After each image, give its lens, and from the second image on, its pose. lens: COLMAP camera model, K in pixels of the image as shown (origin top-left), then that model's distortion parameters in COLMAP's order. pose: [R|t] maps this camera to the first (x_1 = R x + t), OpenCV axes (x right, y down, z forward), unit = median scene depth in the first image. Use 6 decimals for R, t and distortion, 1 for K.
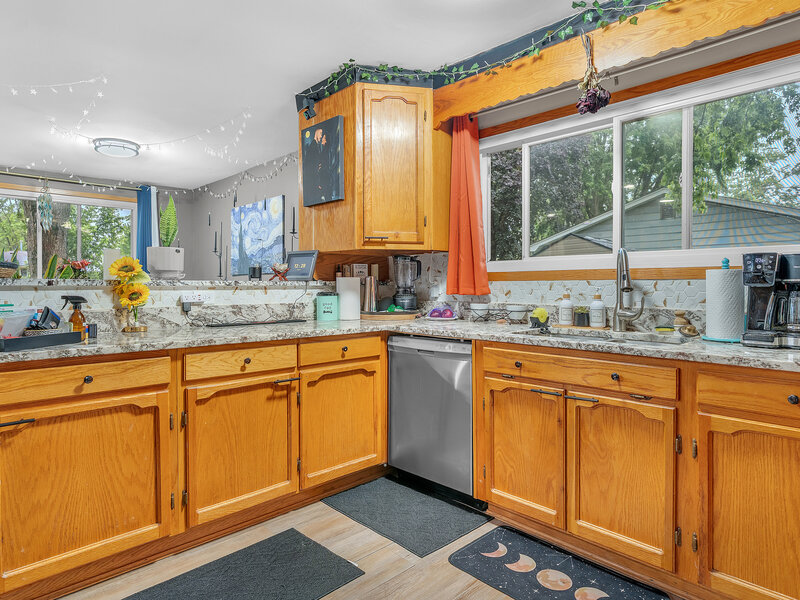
lens RADIAL K [[480.3, 0, 399.5], [0, 480.3, 293.5], [0, 0, 1]] dist [0.010369, 0.002276]
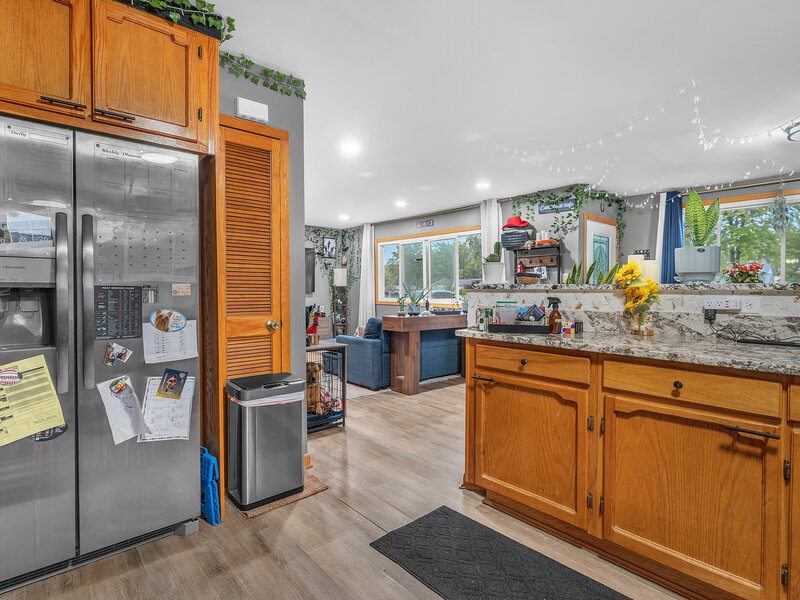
lens RADIAL K [[431.5, 0, 403.7], [0, 431.5, 296.1], [0, 0, 1]] dist [-0.008265, 0.003397]
pose [[-0.057992, 0.017321, -0.998167, 0.333393], [-0.016999, 0.999687, 0.018335, -0.009091], [0.998172, 0.018031, -0.057680, 0.477212]]
